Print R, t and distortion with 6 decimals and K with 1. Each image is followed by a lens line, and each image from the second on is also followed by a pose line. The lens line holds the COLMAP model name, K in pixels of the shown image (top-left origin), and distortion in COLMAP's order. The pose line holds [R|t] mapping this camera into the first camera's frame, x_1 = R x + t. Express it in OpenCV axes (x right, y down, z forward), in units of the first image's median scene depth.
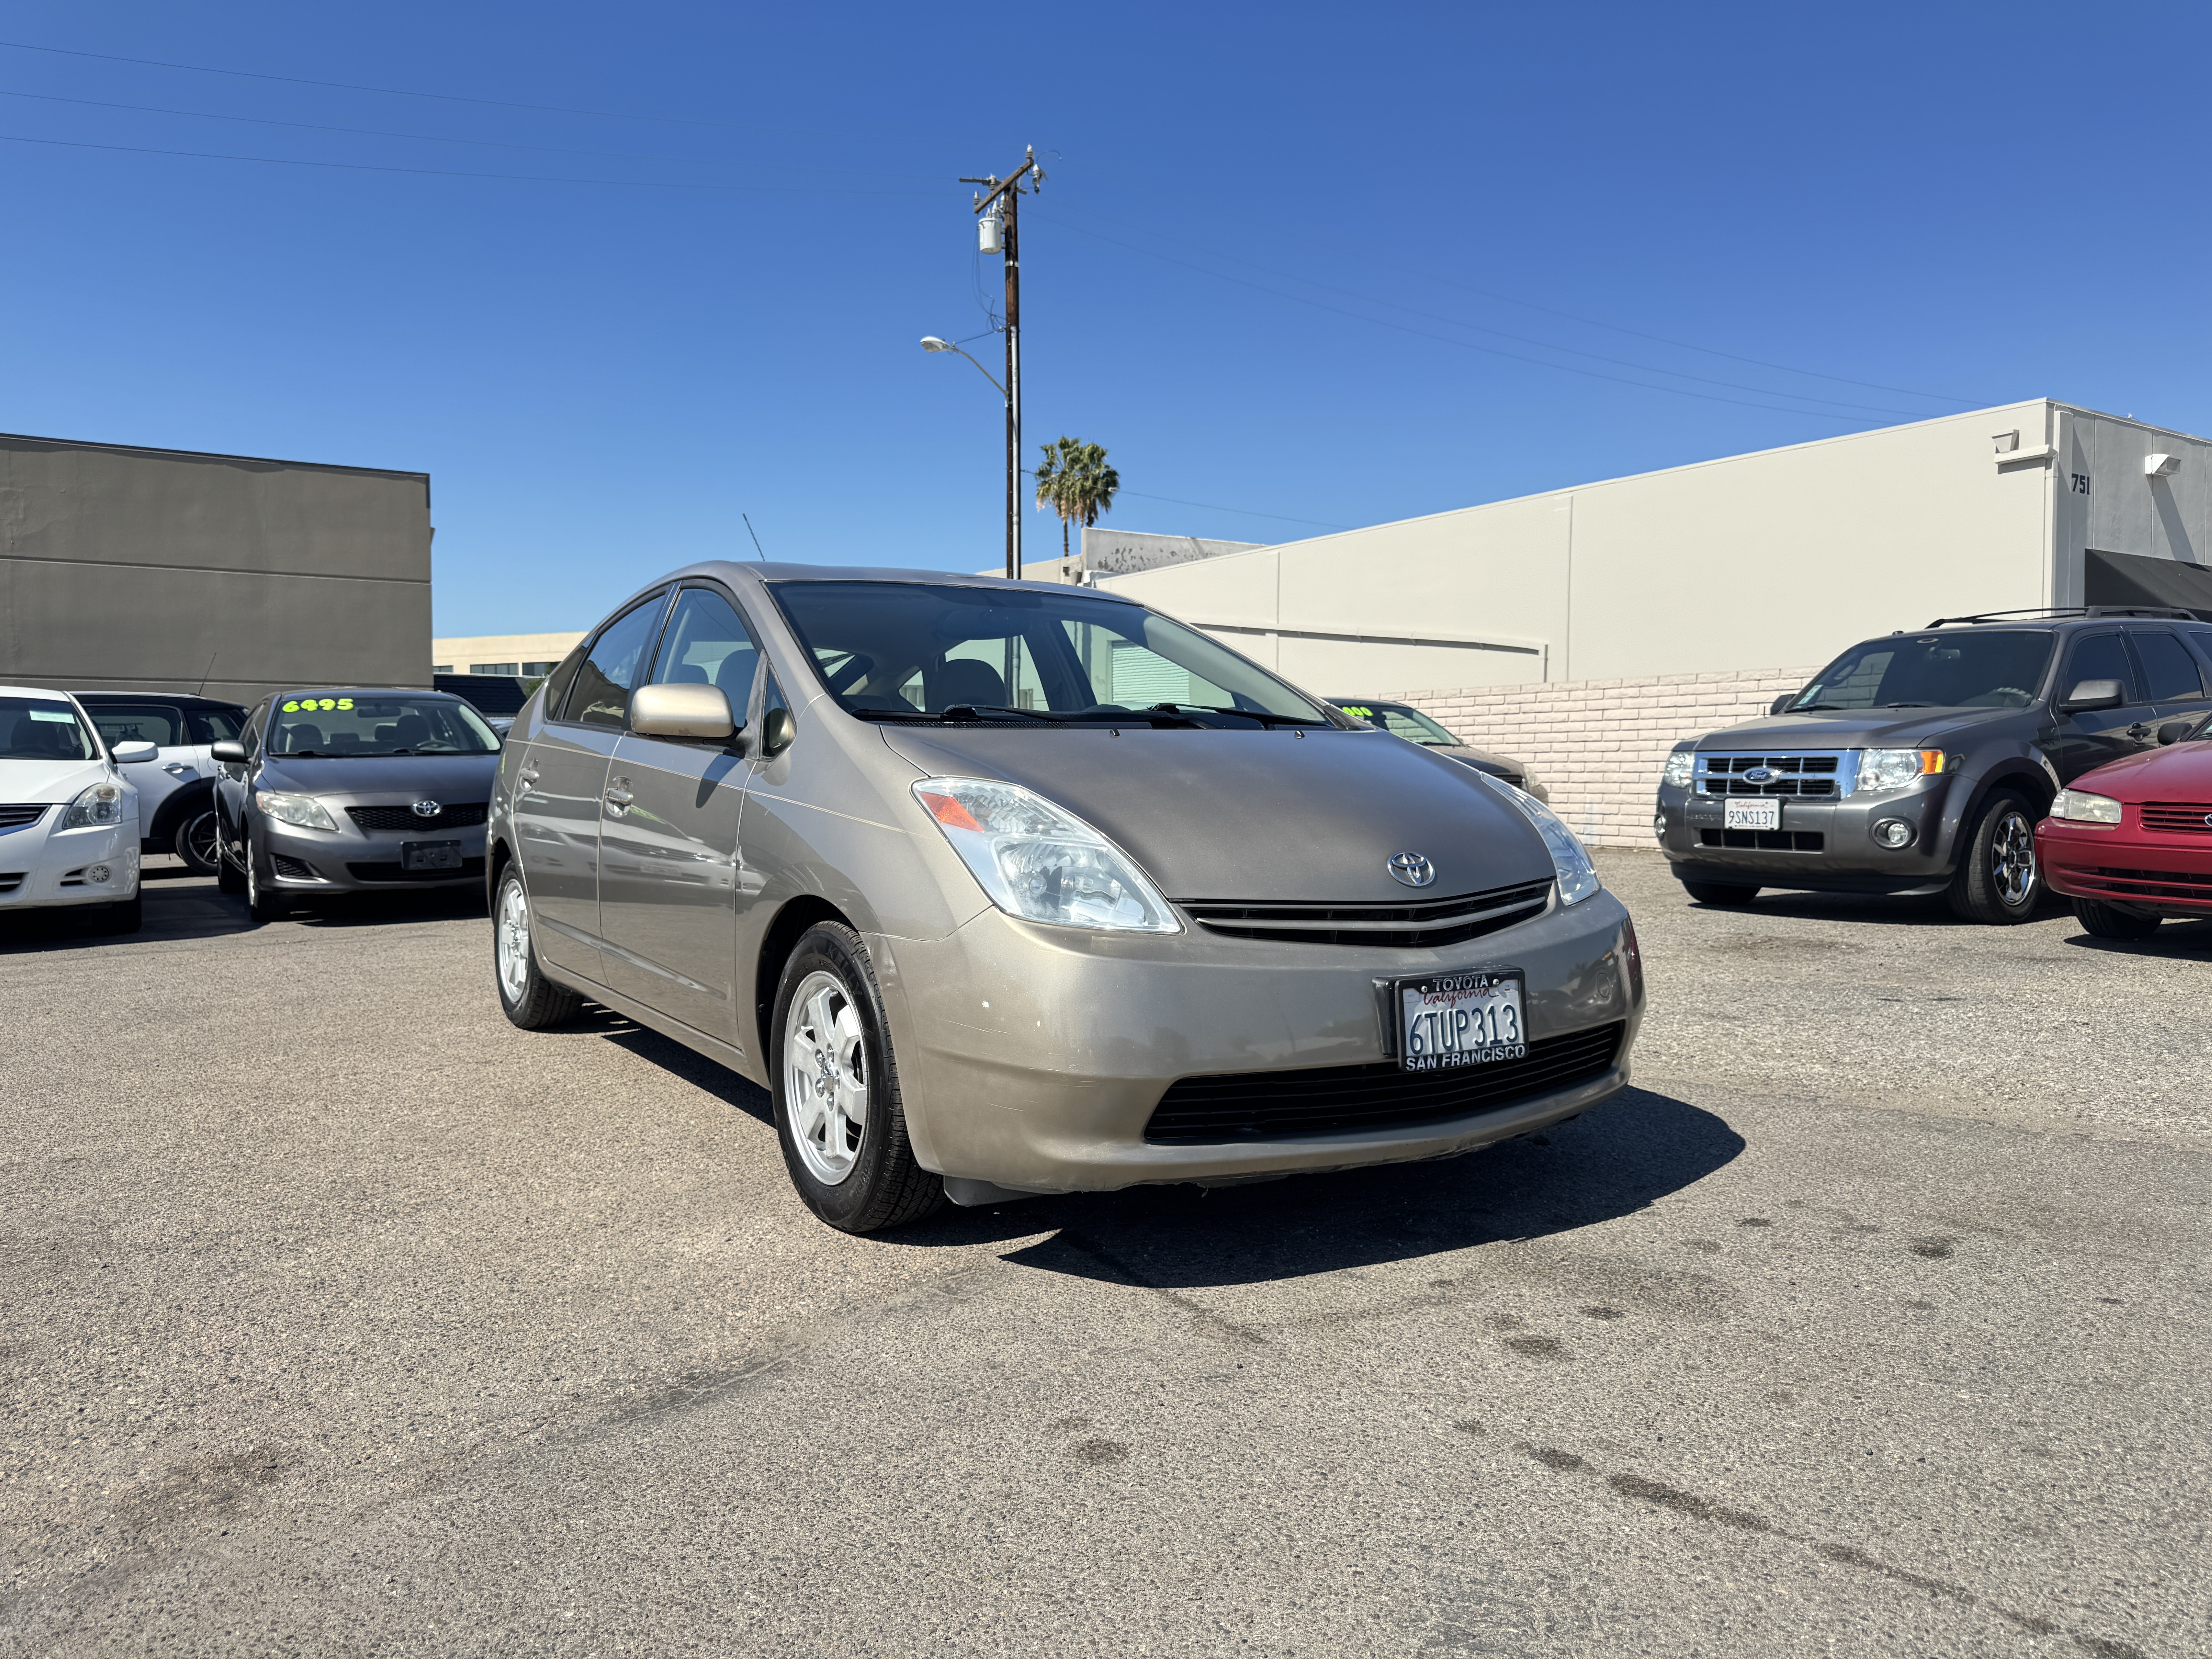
lens RADIAL K [[1589.8, 0, 1111.0], [0, 1589.8, 837.7], [0, 0, 1]] dist [0.033776, -0.034214]
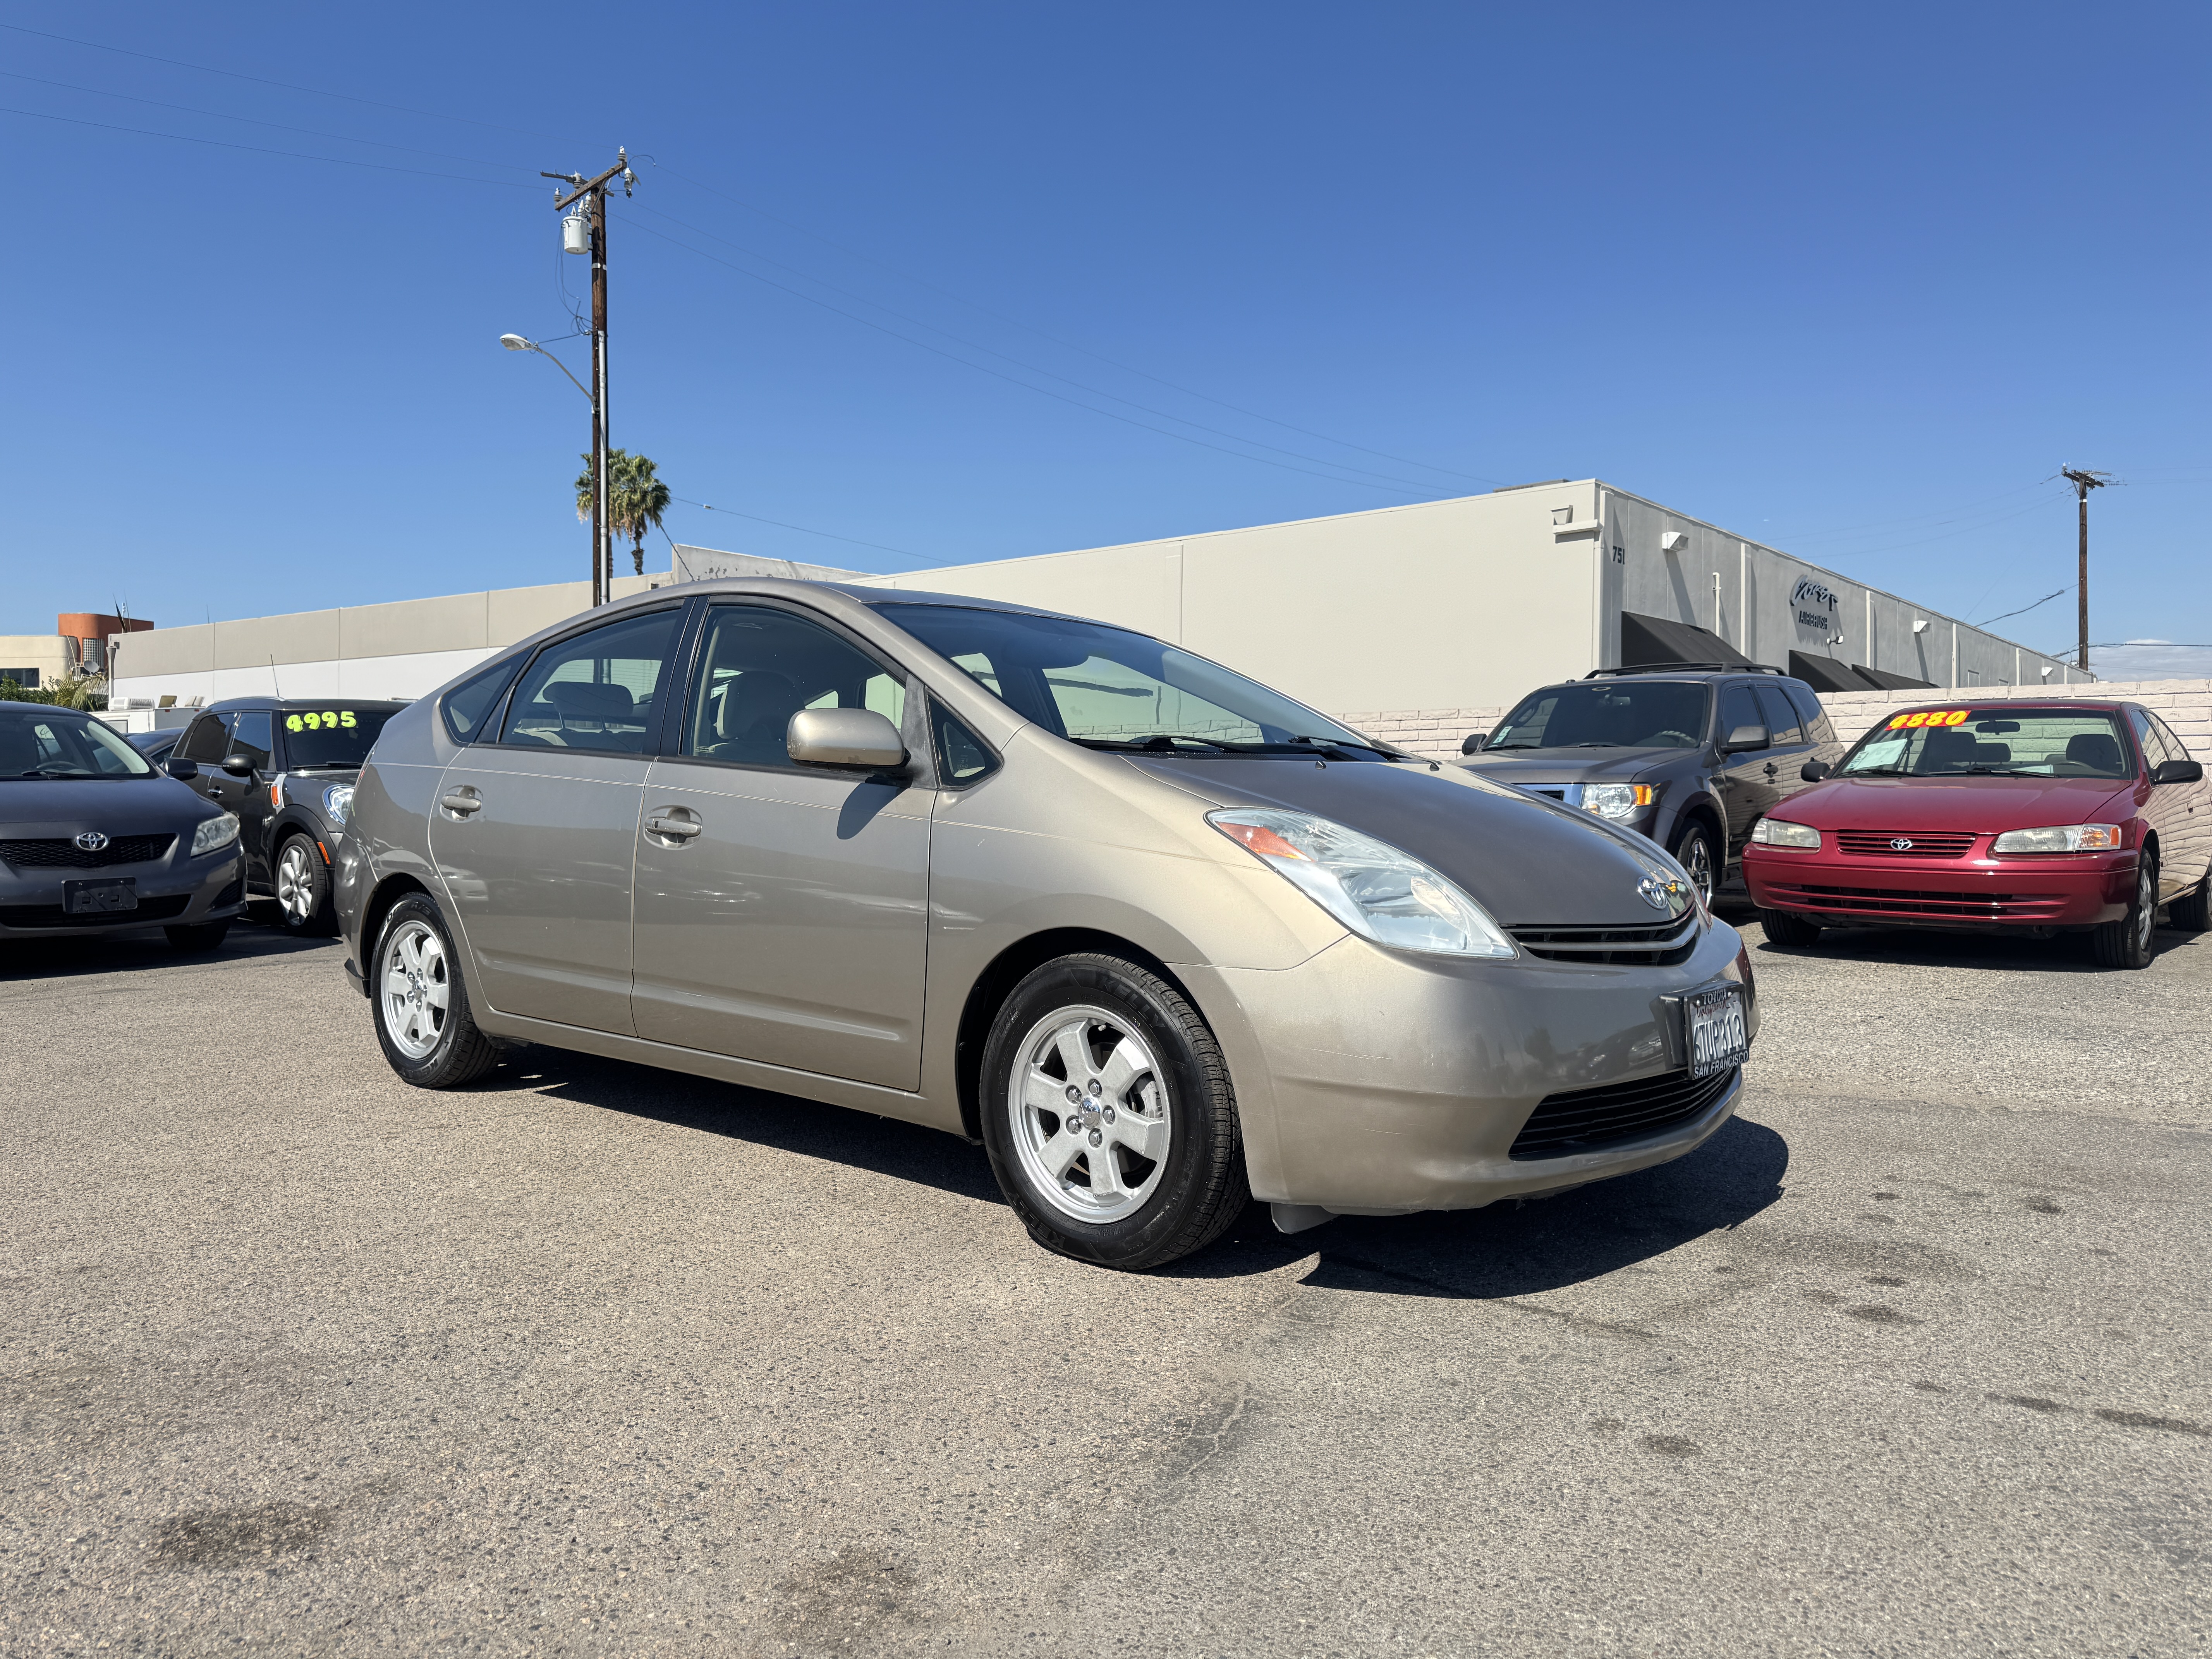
lens RADIAL K [[1589.8, 0, 1125.4], [0, 1589.8, 812.5], [0, 0, 1]] dist [0.033776, -0.034214]
pose [[0.954529, 0.001105, 0.298115, -0.431848], [0.008741, 0.999459, -0.031692, -0.003873], [-0.297989, 0.032857, 0.954004, 0.051196]]
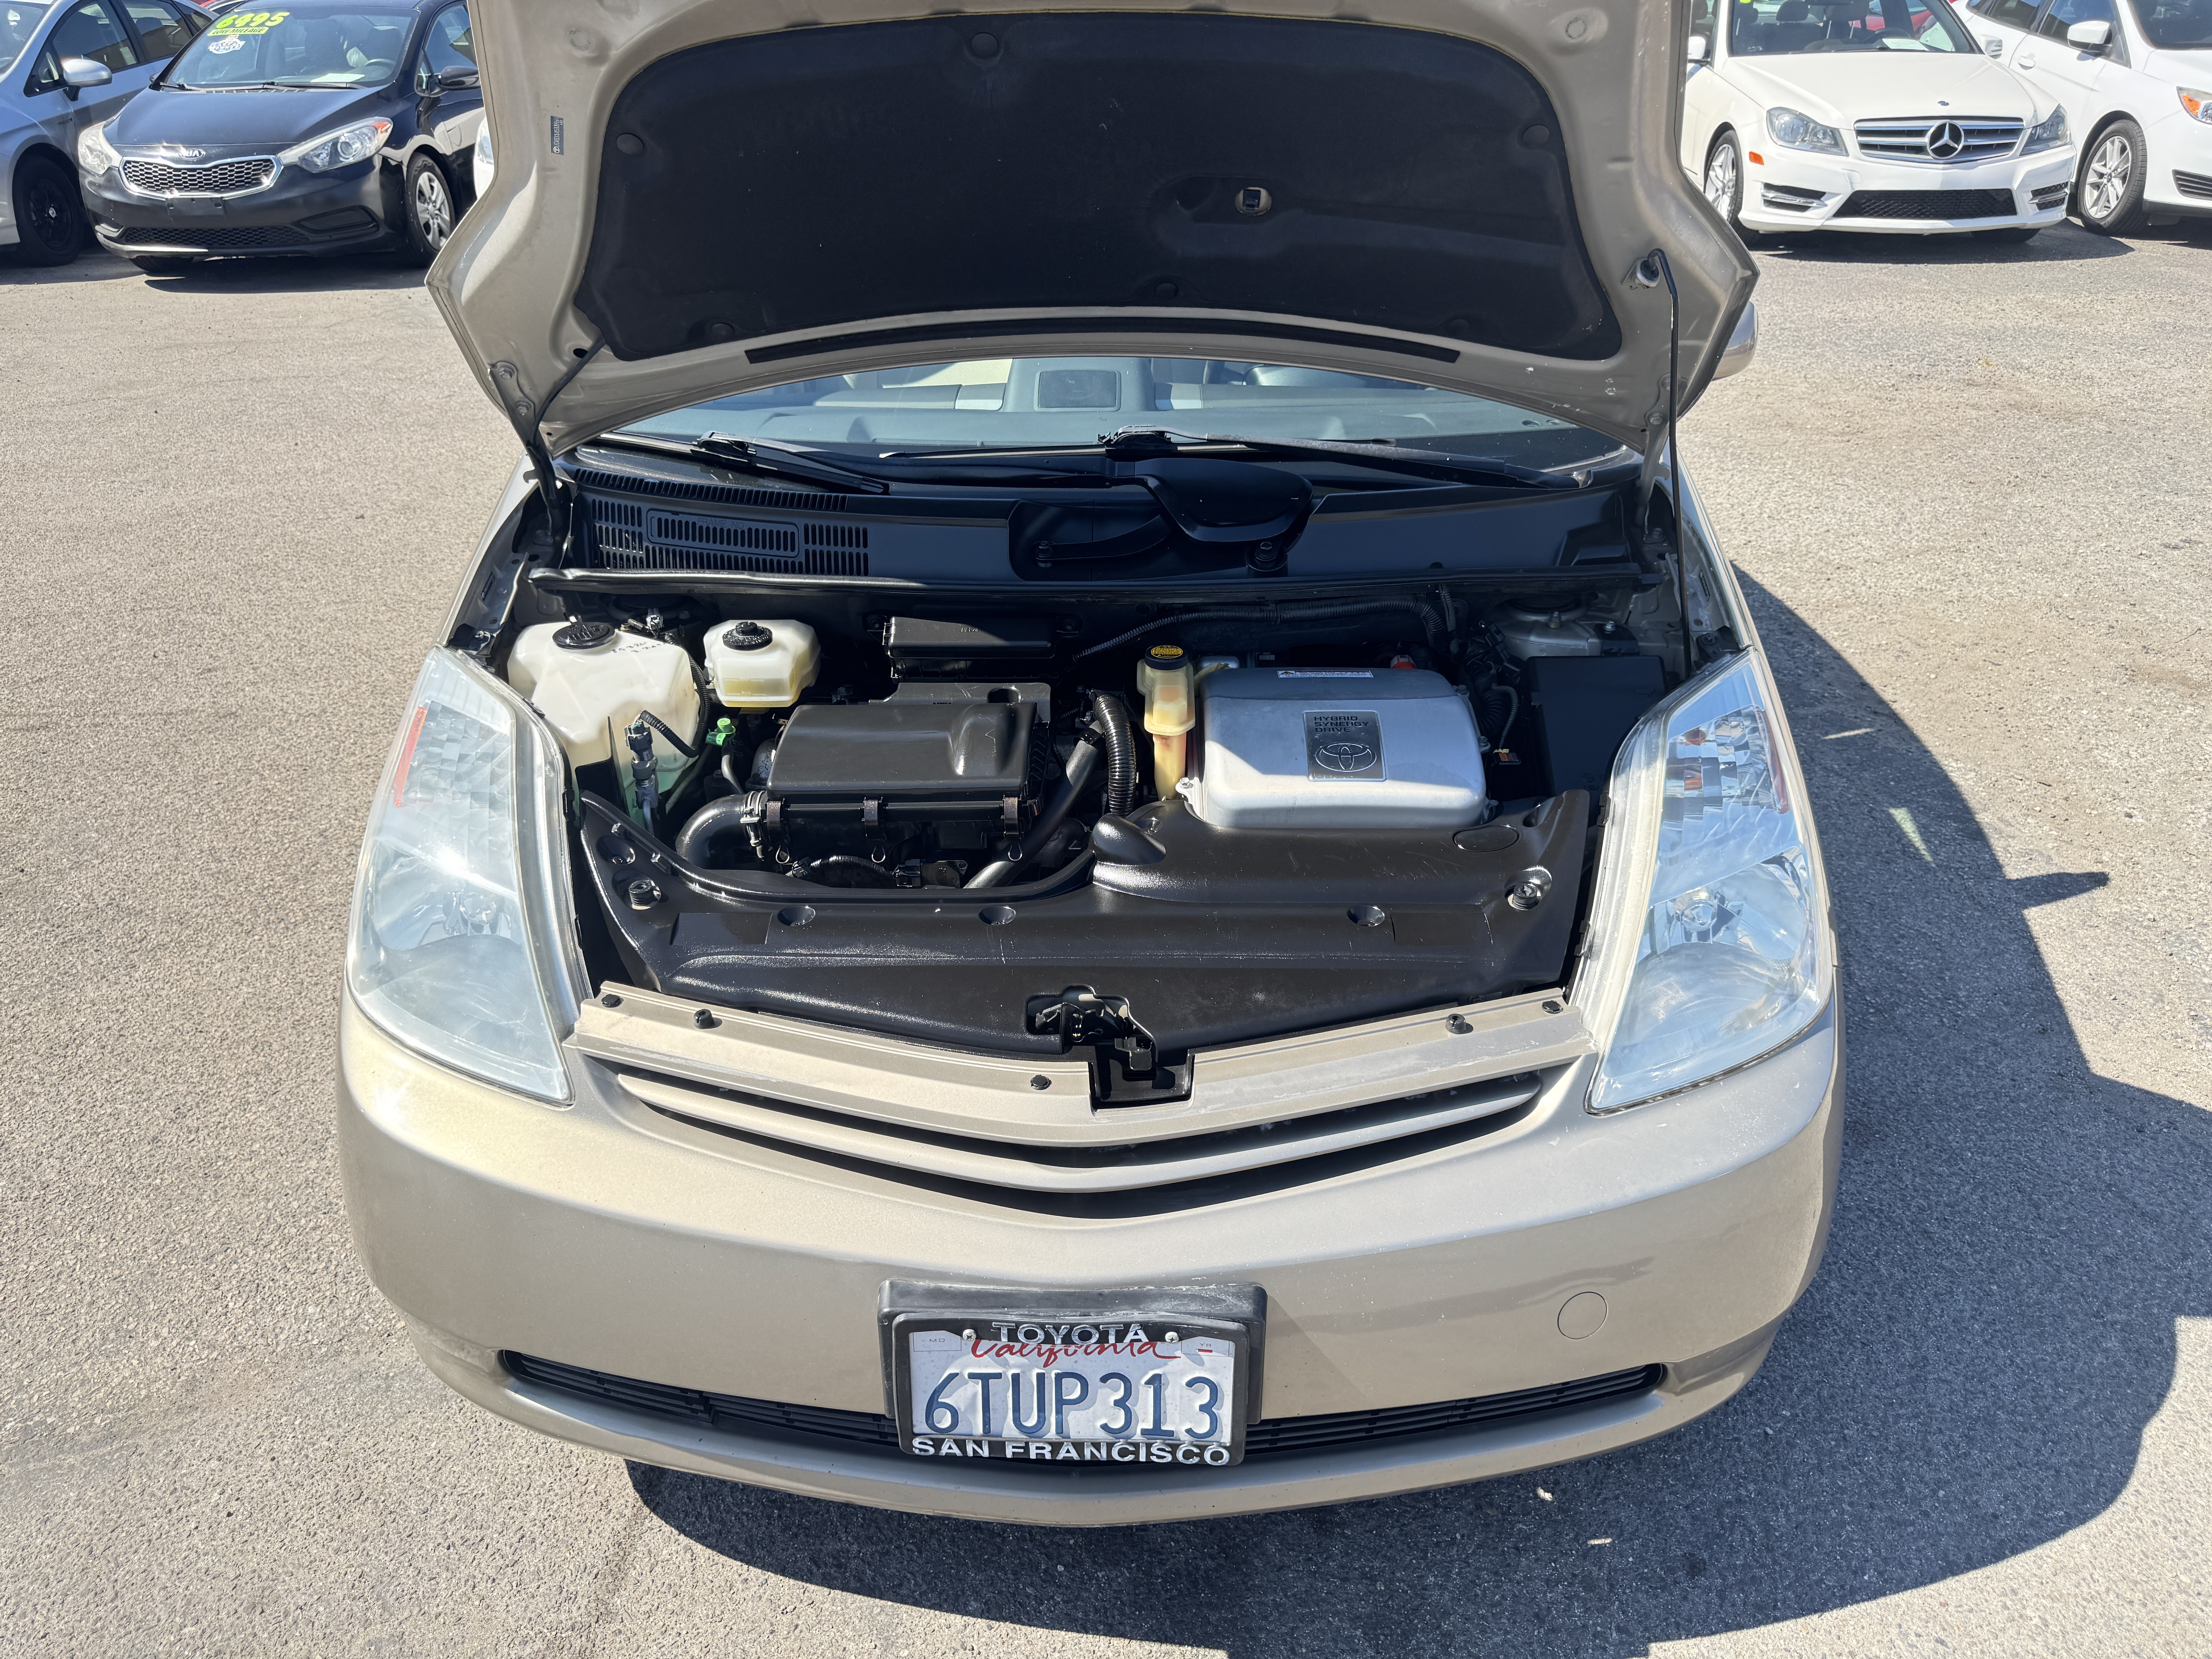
lens RADIAL K [[1589.8, 0, 1095.7], [0, 1589.8, 823.8], [0, 0, 1]] dist [0.033776, -0.034214]
pose [[0.822684, 0.265966, -0.502446, 0.370795], [-0.016257, 0.894458, 0.446856, -0.229996], [0.568266, -0.359453, 0.740181, 0.600560]]
